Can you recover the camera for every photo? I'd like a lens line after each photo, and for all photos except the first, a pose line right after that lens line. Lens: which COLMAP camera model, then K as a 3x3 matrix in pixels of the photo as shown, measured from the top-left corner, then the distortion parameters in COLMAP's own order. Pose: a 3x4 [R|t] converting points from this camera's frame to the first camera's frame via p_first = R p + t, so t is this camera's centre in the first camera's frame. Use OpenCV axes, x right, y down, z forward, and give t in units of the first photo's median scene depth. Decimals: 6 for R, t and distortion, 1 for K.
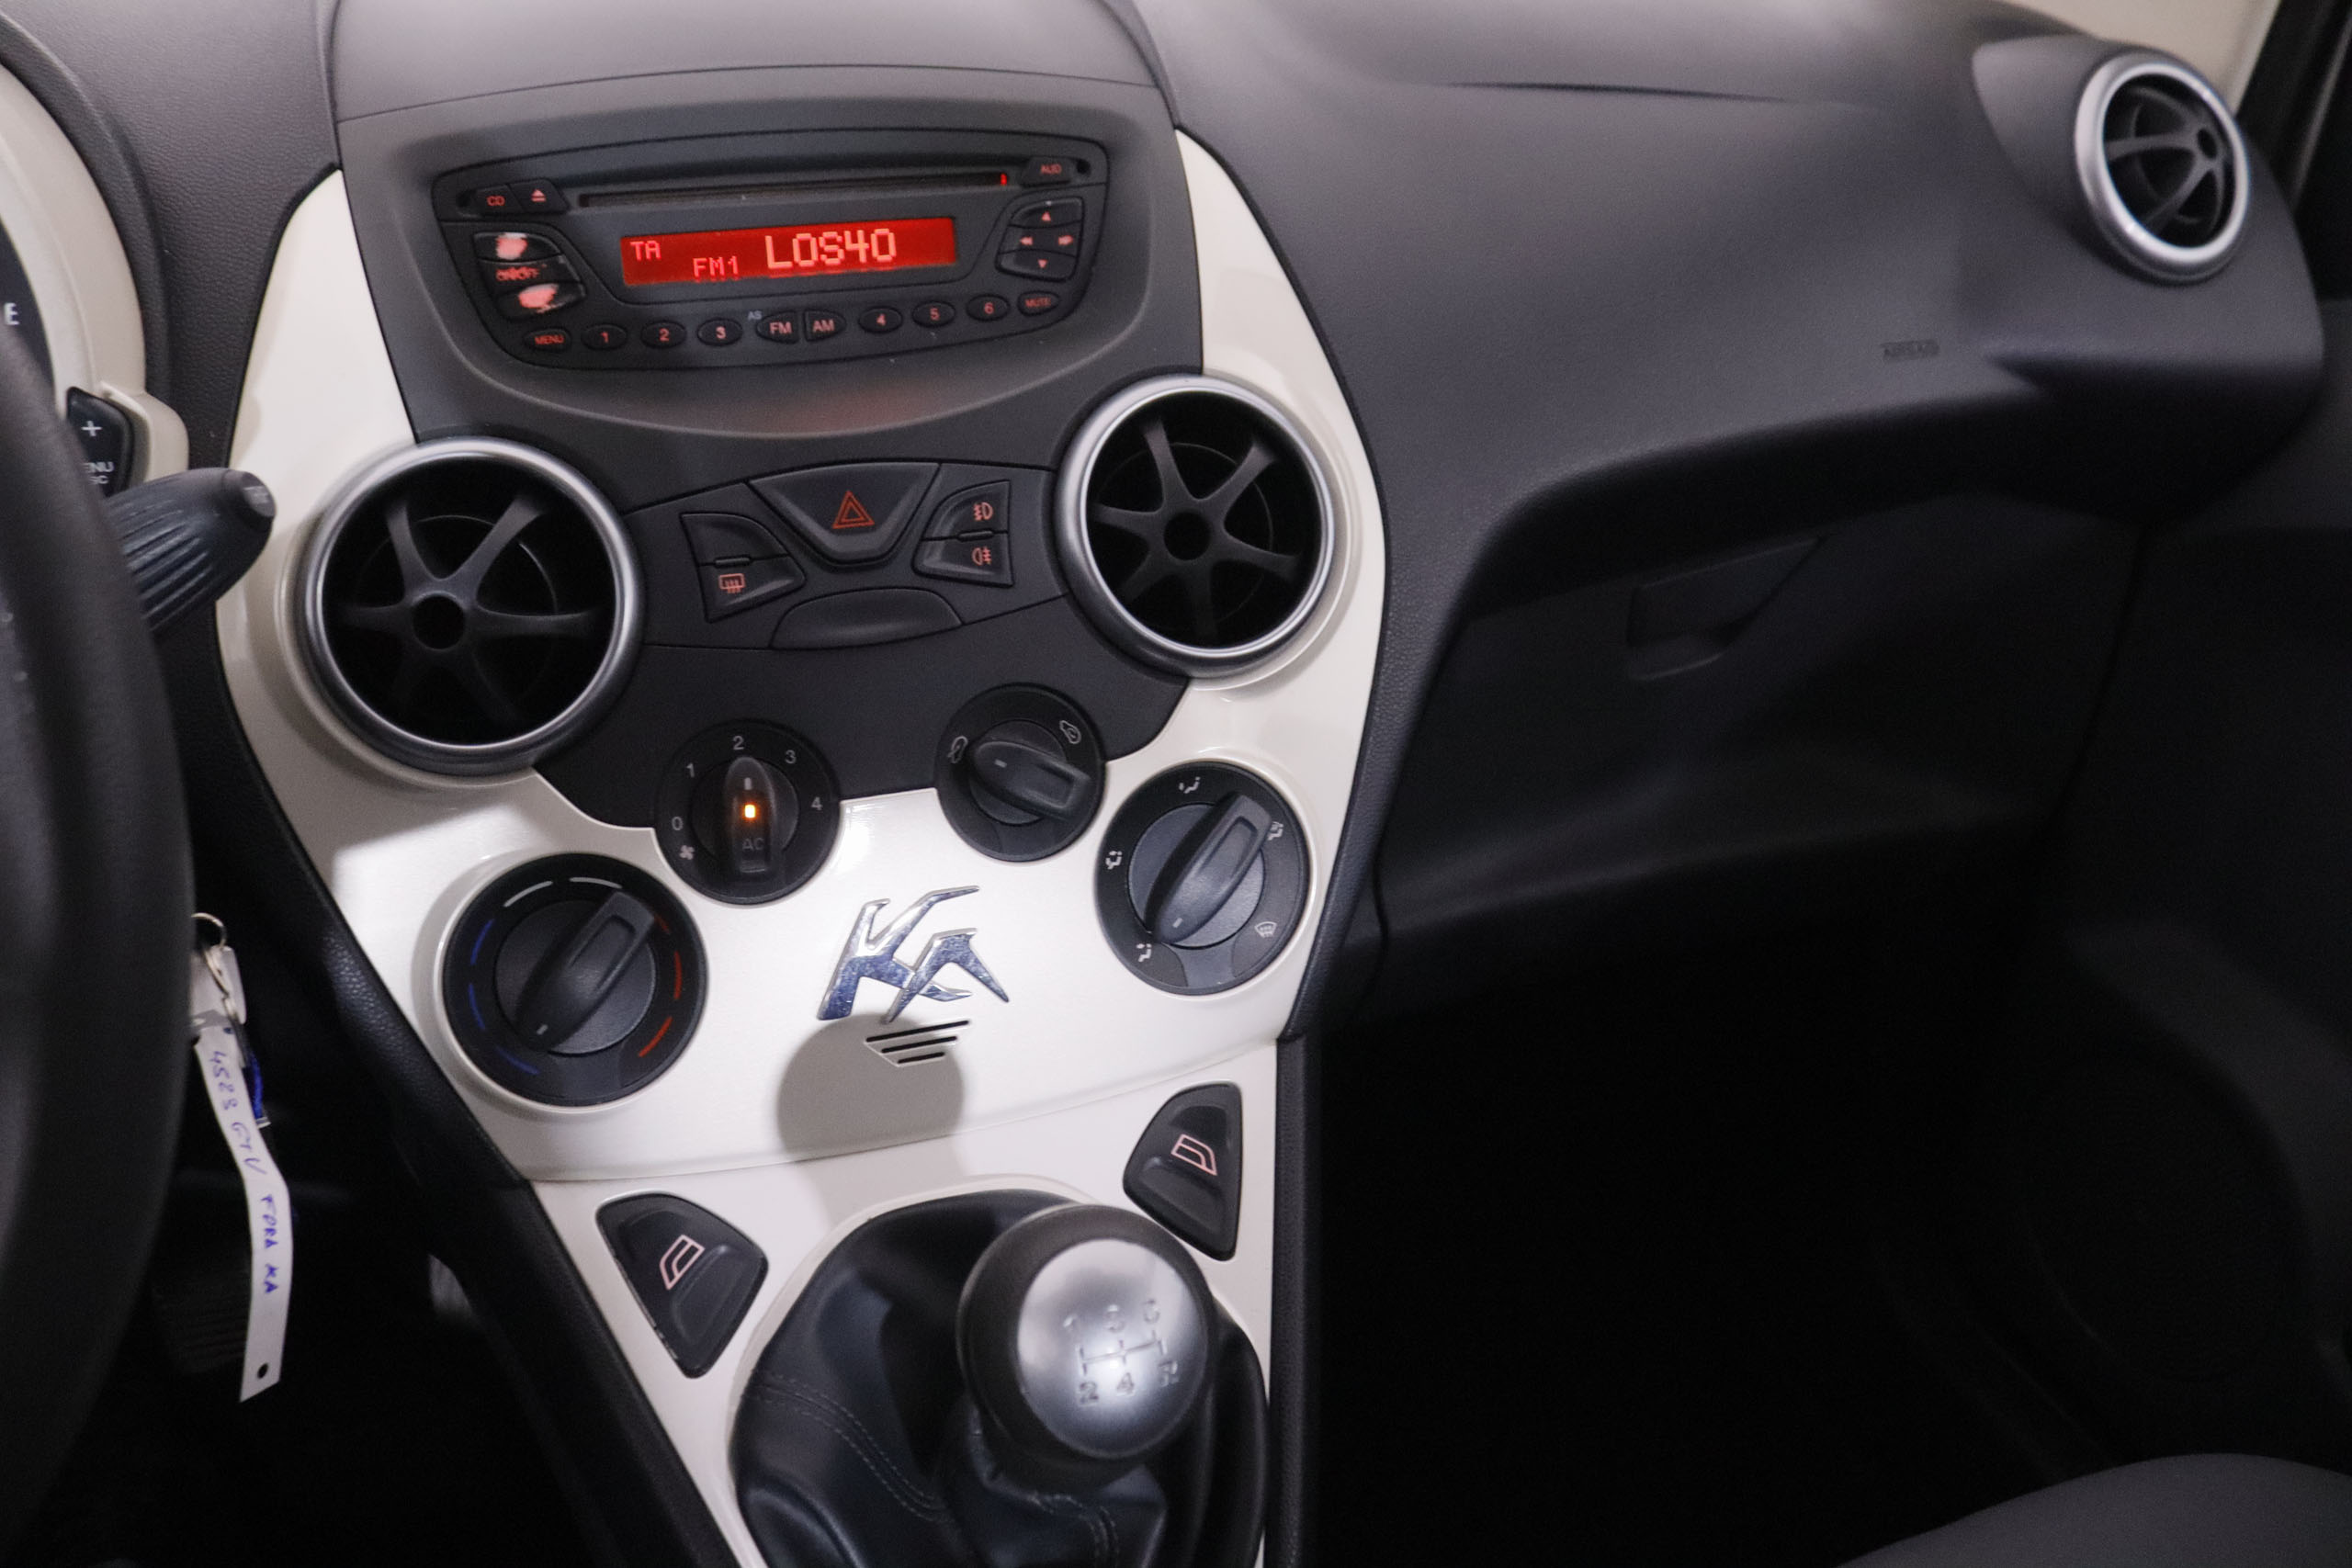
lens RADIAL K [[1877.7, 0, 1176.0], [0, 1877.7, 784.0], [0, 0, 1]] dist [-0.167621, 0.123449]
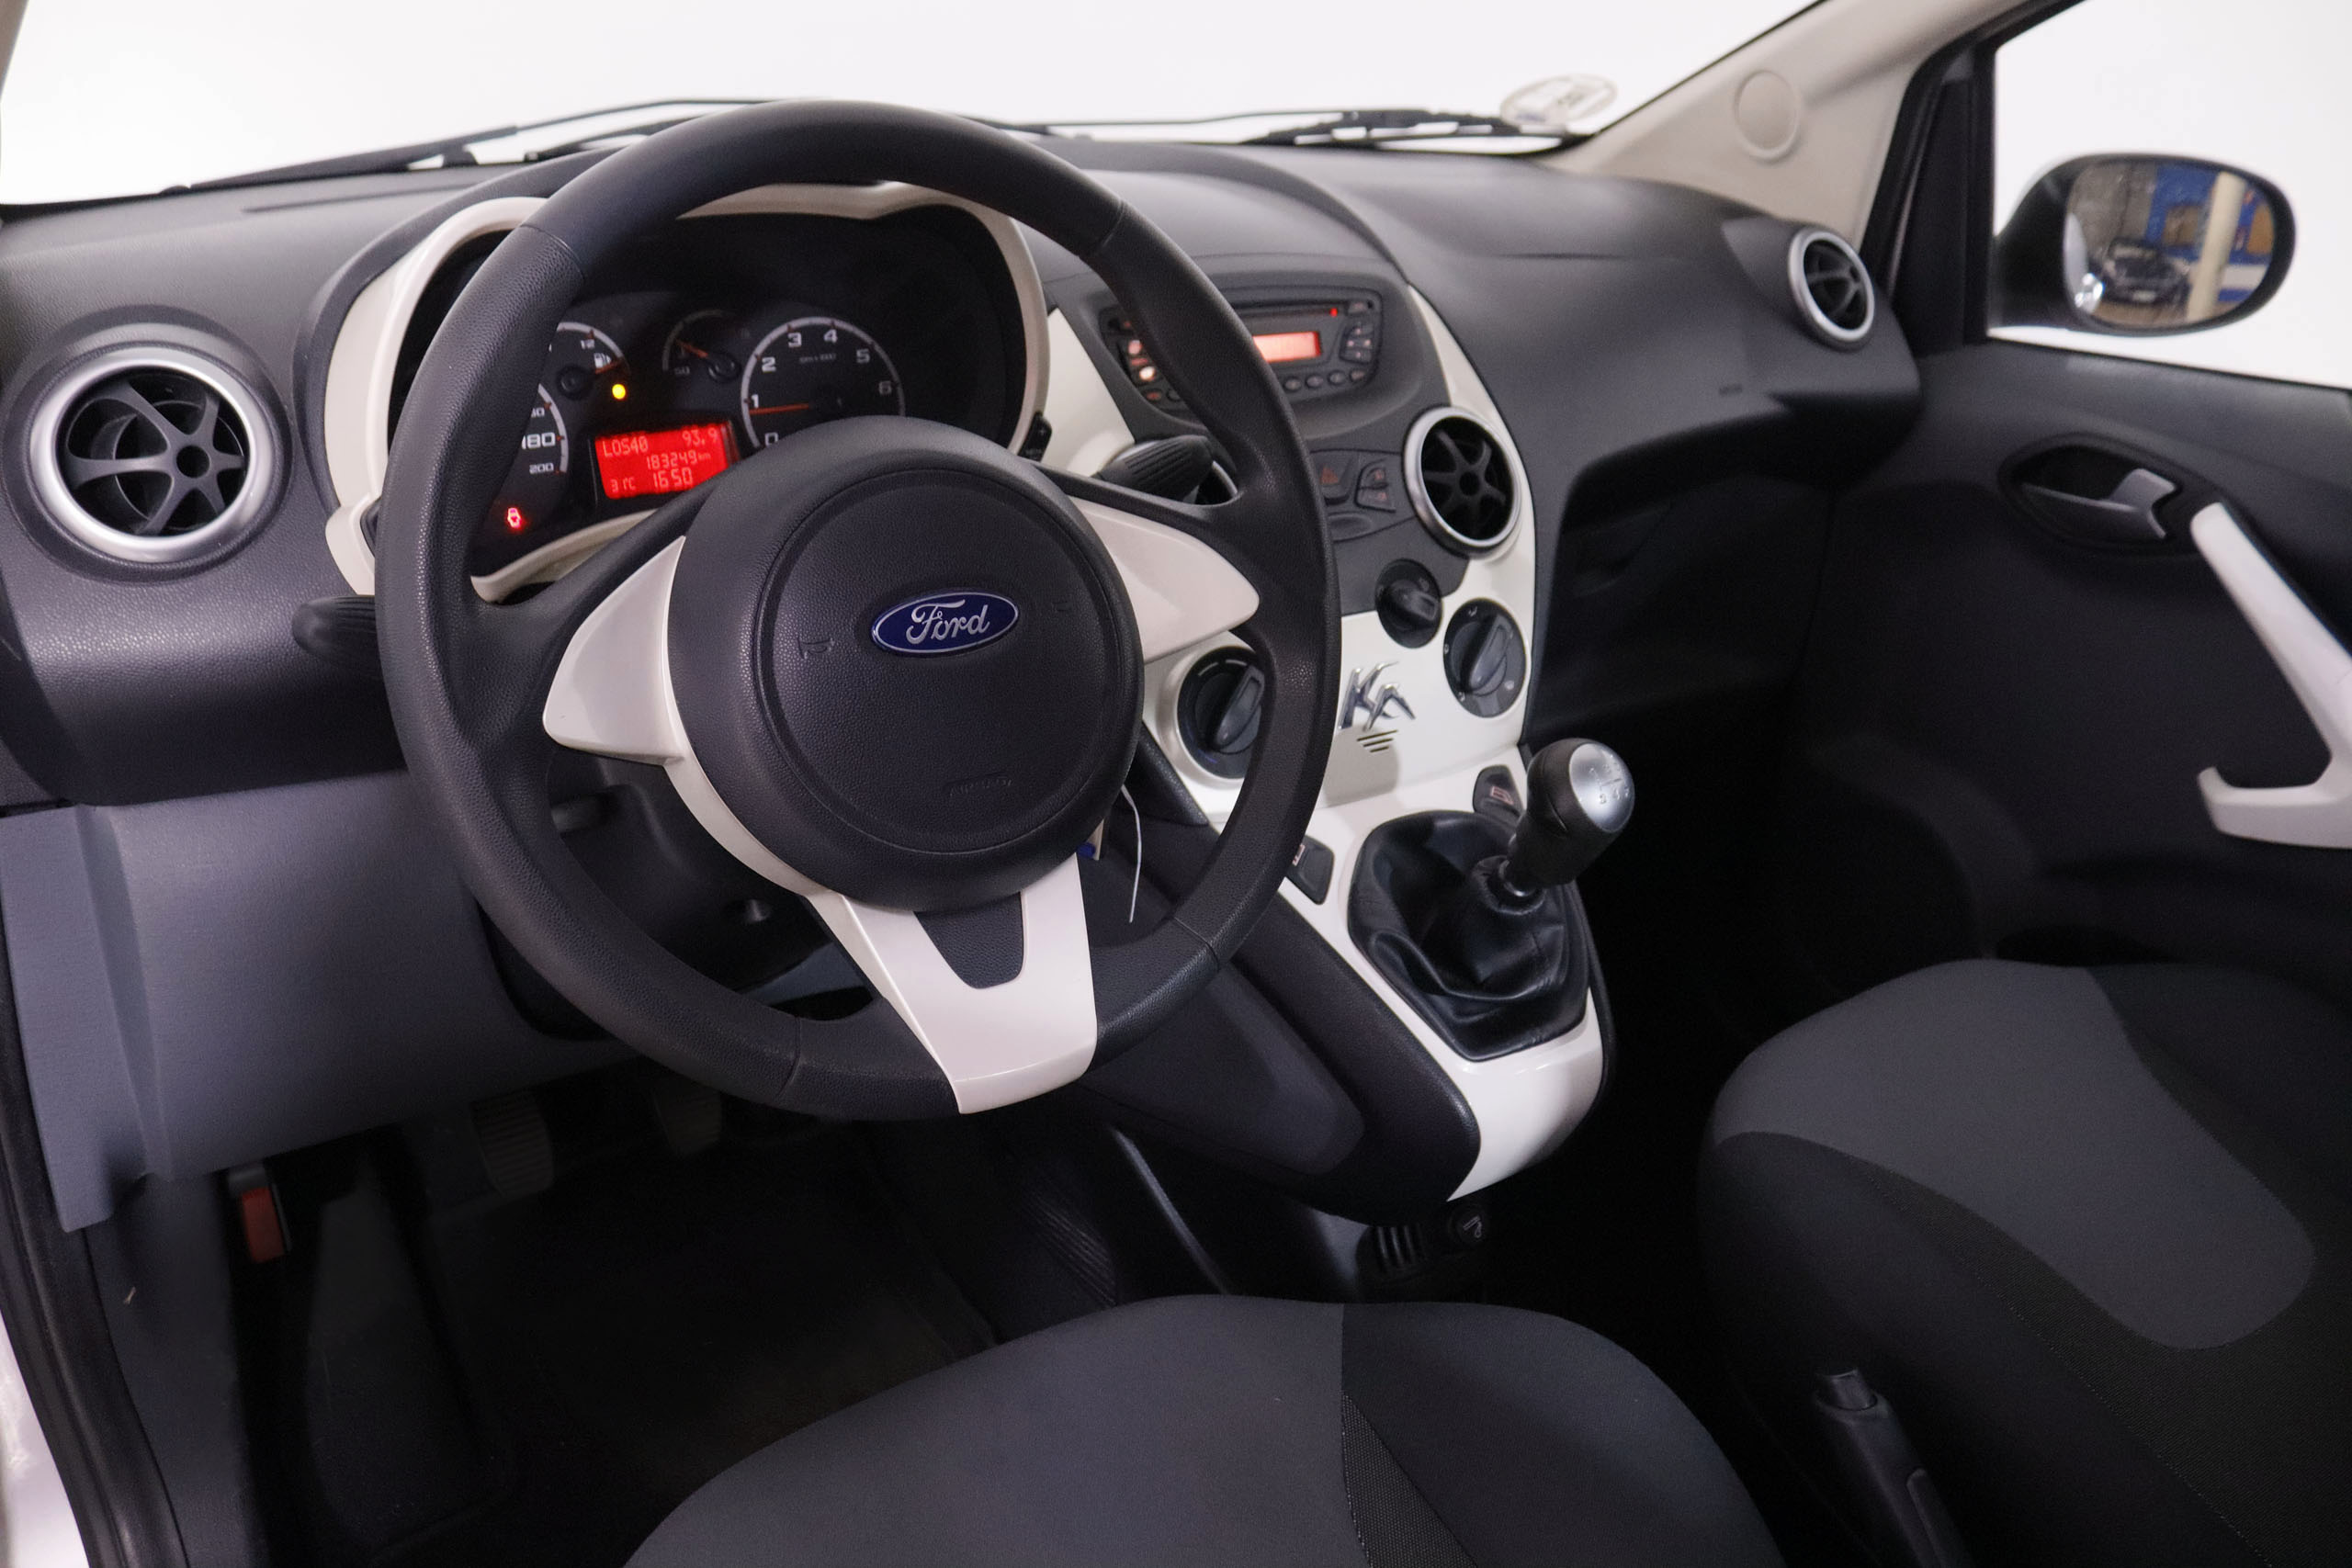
lens RADIAL K [[1877.7, 0, 1176.0], [0, 1877.7, 784.0], [0, 0, 1]] dist [-0.167621, 0.123449]
pose [[0.967792, -0.090041, 0.235098, -0.785342], [0.107166, 0.992363, -0.061086, 0.271591], [-0.227803, 0.084313, 0.970050, -0.832336]]
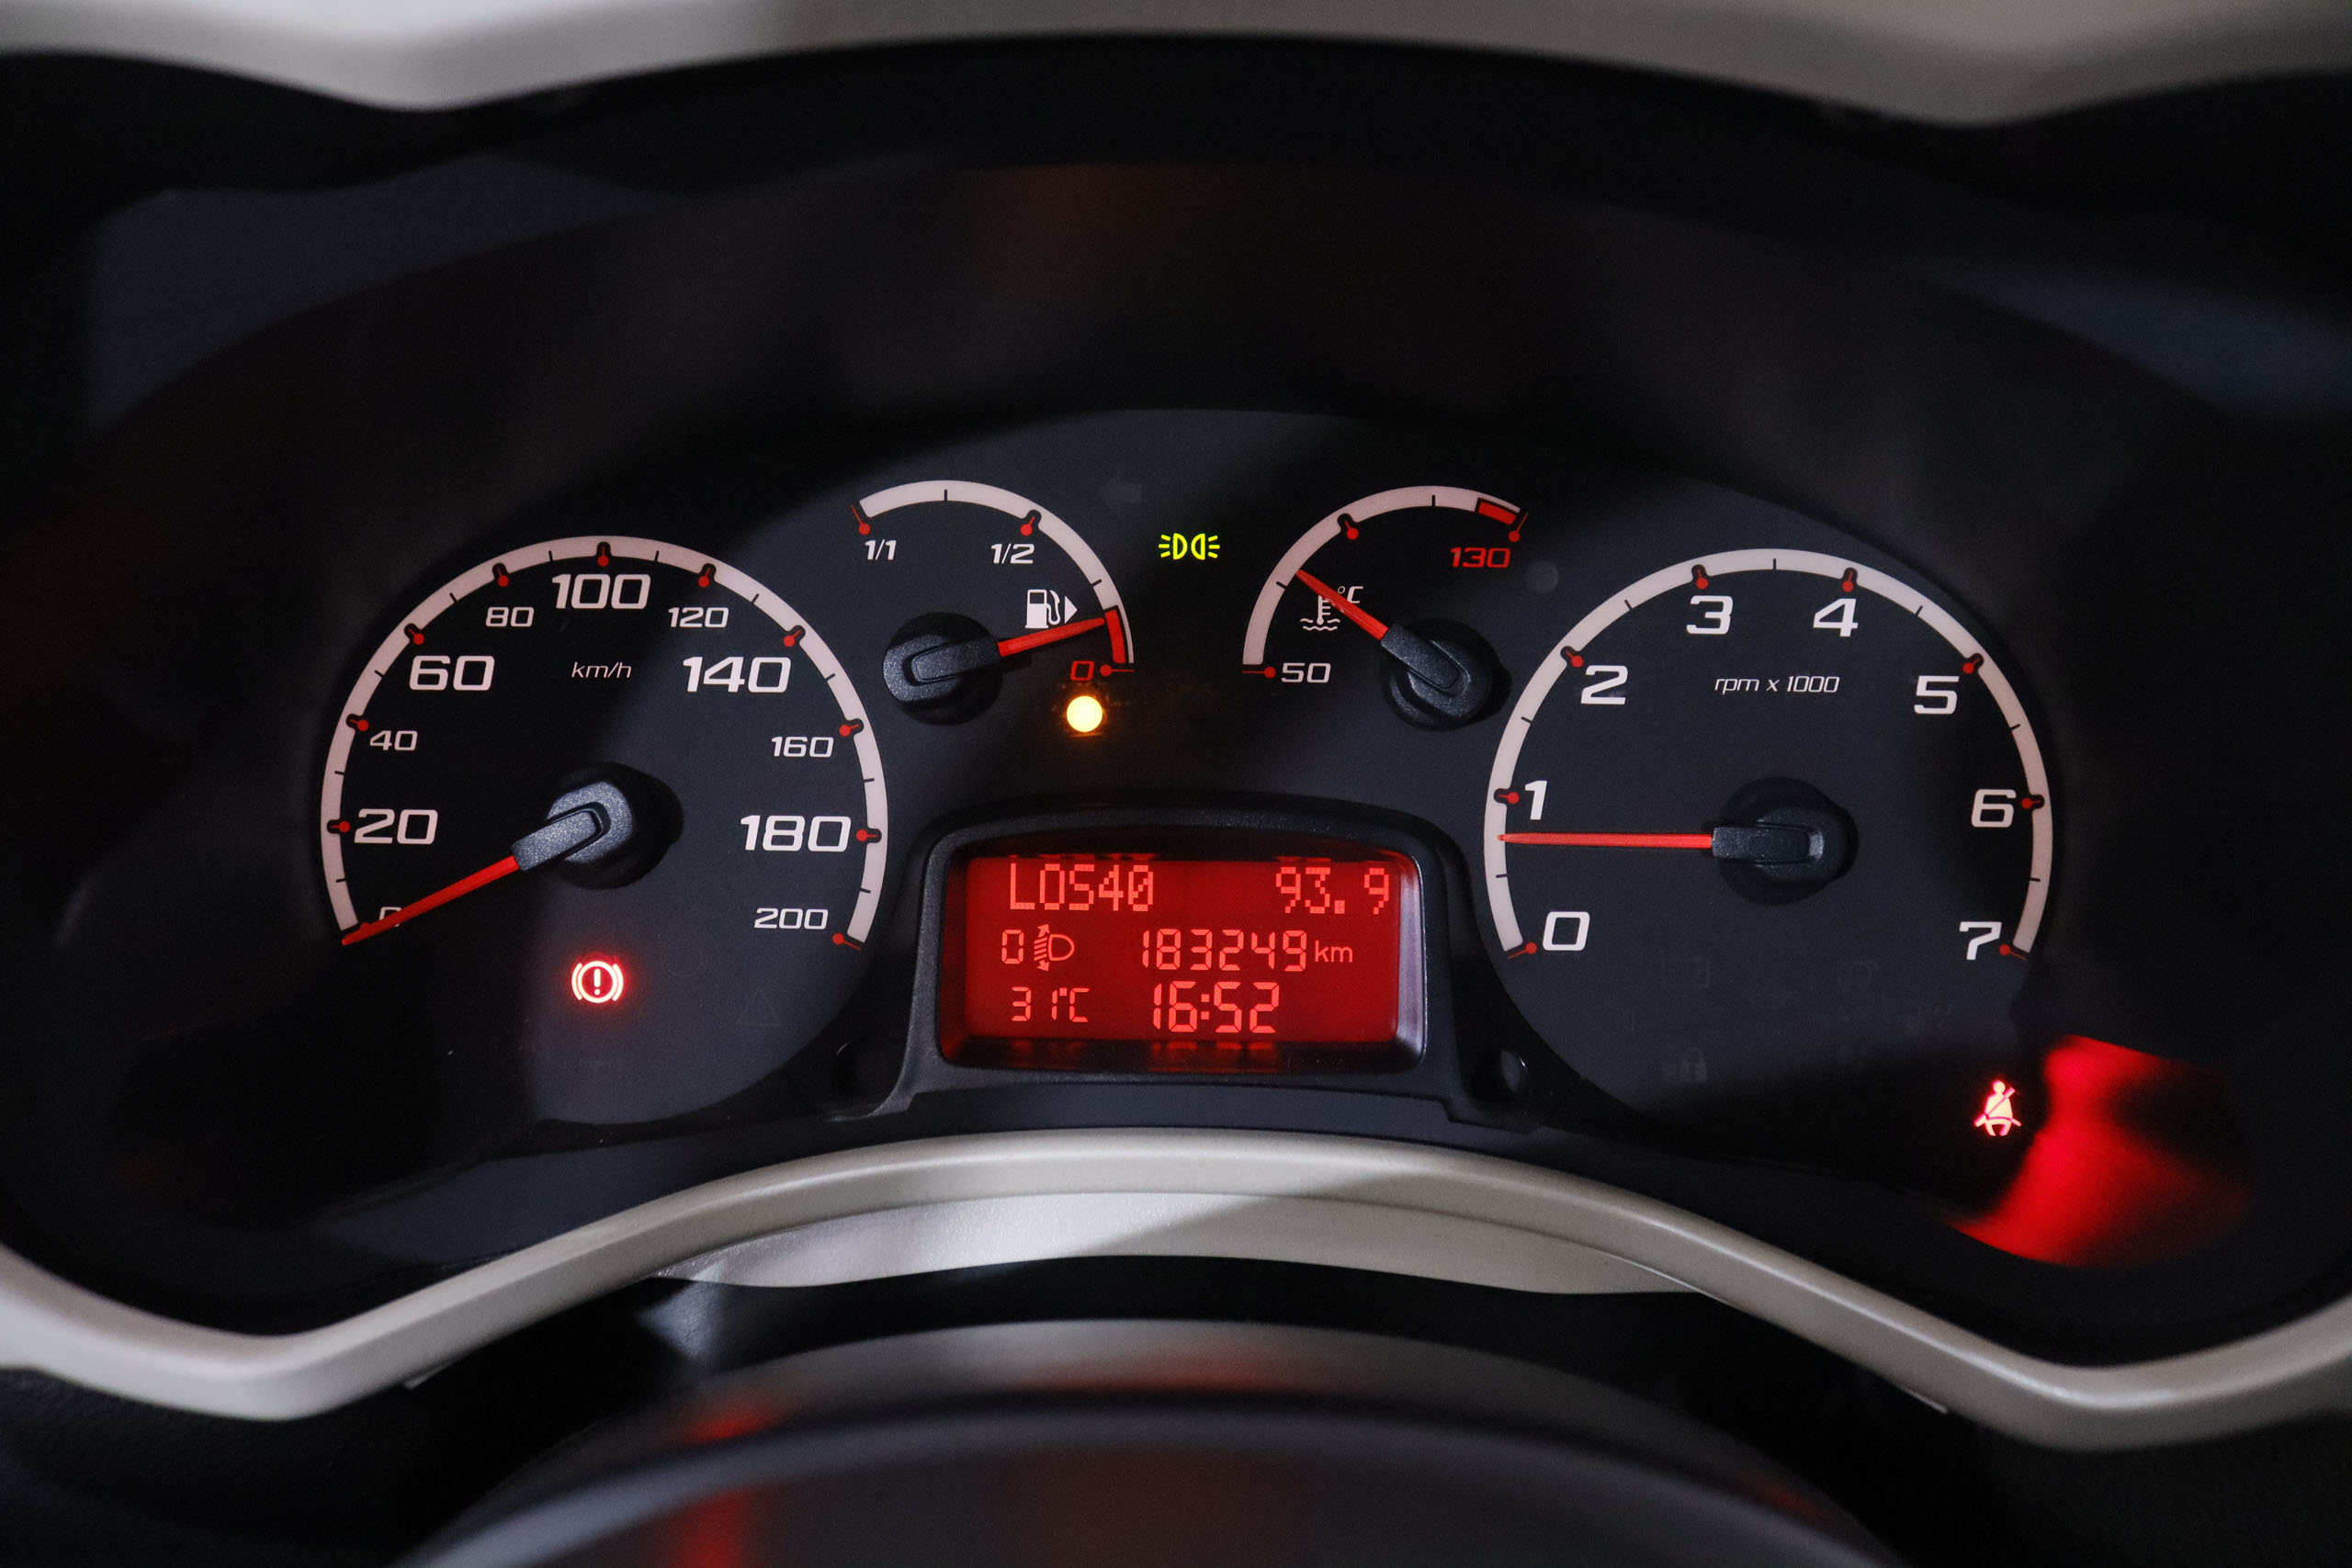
lens RADIAL K [[1877.7, 0, 1176.0], [0, 1877.7, 784.0], [0, 0, 1]] dist [-0.167621, 0.123449]
pose [[0.938425, 0.097784, -0.331356, -0.649358], [-0.158478, 0.974087, -0.161365, -0.131034], [0.306991, 0.203942, 0.929604, 0.371672]]
